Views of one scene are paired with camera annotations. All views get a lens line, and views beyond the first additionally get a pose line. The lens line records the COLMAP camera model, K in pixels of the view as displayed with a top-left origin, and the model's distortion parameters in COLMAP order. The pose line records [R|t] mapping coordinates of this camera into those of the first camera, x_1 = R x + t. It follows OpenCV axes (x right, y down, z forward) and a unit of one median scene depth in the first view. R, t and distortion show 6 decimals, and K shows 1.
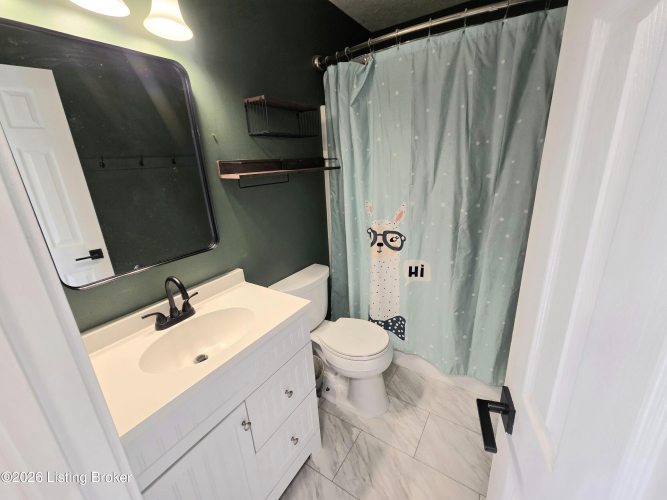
lens RADIAL K [[273.6, 0, 338.7], [0, 273.6, 249.0], [0, 0, 1]] dist [-0.001084, 0.000078]
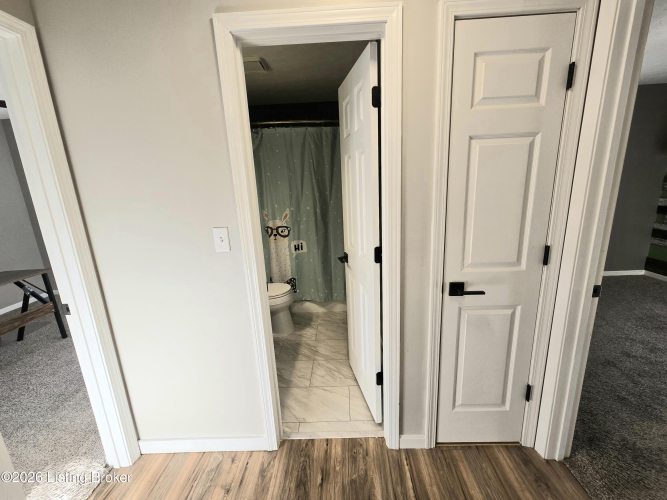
lens RADIAL K [[273.6, 0, 334.5], [0, 273.6, 247.4], [0, 0, 1]] dist [-0.001084, 0.000078]
pose [[0.860197, -0.104903, 0.499056, -0.404206], [0.158782, 0.985064, -0.066619, 0.240924], [-0.484614, 0.136546, 0.864005, -0.646024]]
